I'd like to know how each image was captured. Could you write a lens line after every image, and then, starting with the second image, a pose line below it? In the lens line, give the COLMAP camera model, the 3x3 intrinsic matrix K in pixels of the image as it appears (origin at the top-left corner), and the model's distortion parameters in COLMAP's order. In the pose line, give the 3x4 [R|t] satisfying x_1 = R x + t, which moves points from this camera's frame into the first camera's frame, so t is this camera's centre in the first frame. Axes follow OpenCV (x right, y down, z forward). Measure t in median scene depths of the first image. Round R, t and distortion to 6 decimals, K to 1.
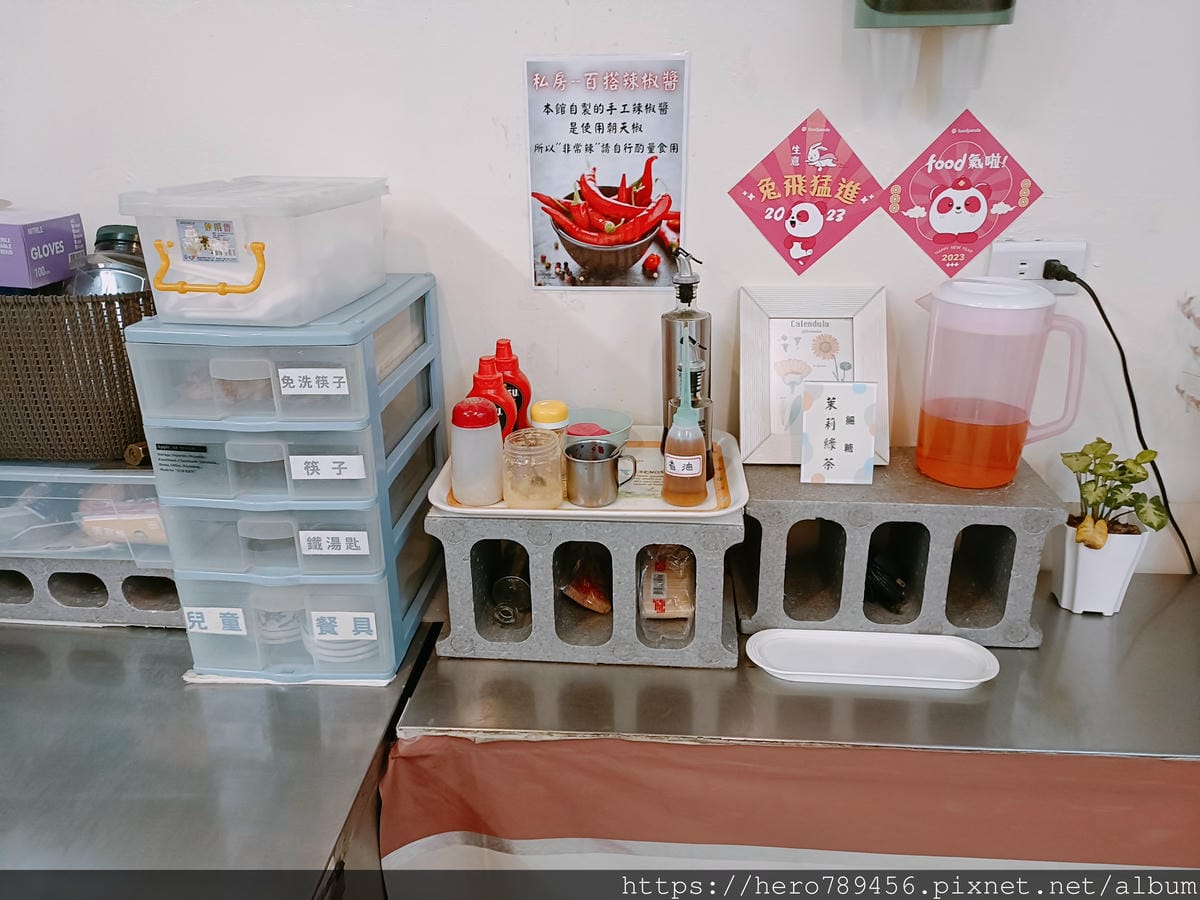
lens RADIAL K [[909.9, 0, 602.5], [0, 909.9, 452.2], [0, 0, 1]] dist [-0.010659, -0.006092]
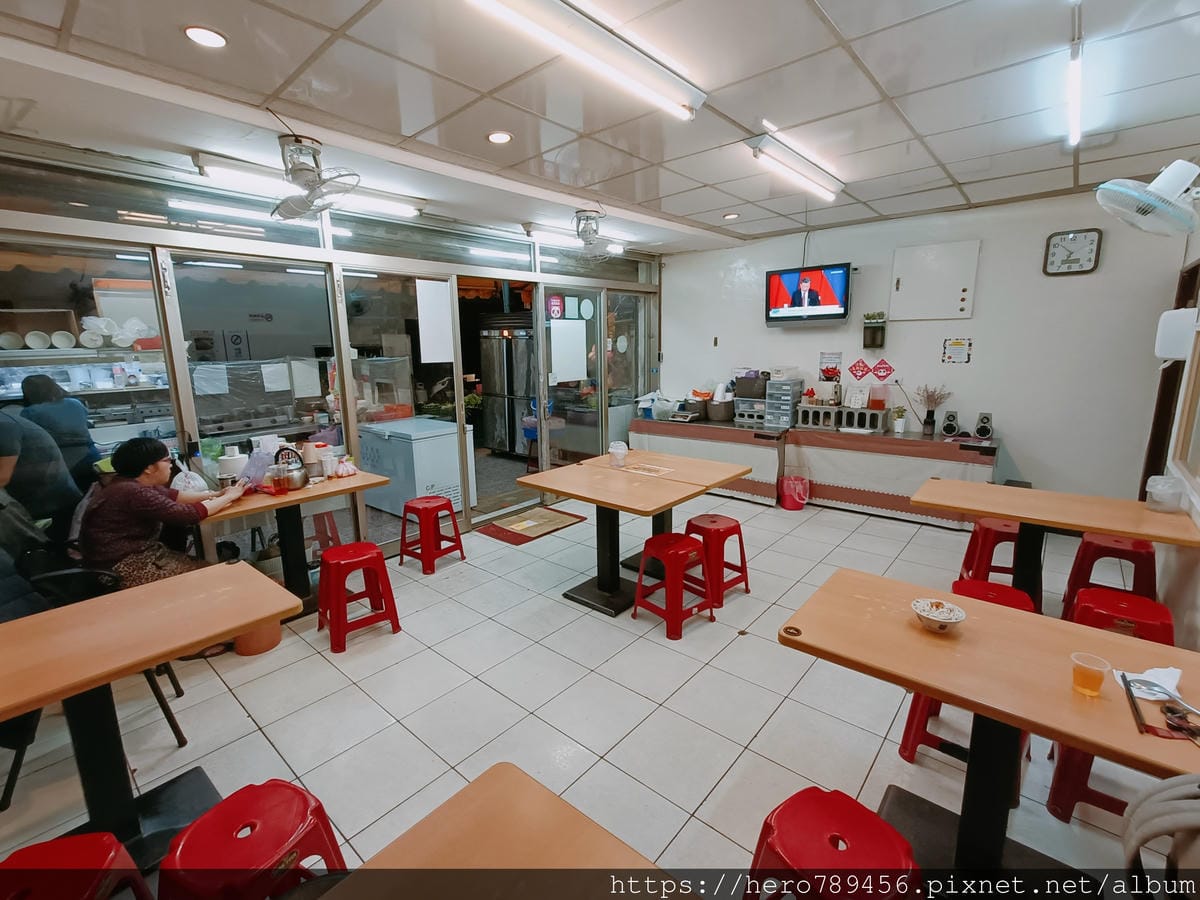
lens RADIAL K [[533.8, 0, 597.8], [0, 533.8, 449.3], [0, 0, 1]] dist [0.001104, 0.000032]
pose [[0.793073, 0.112720, -0.598606, 1.217621], [-0.194862, 0.978035, -0.073998, 1.076469], [0.577117, 0.175332, 0.797618, -3.547792]]
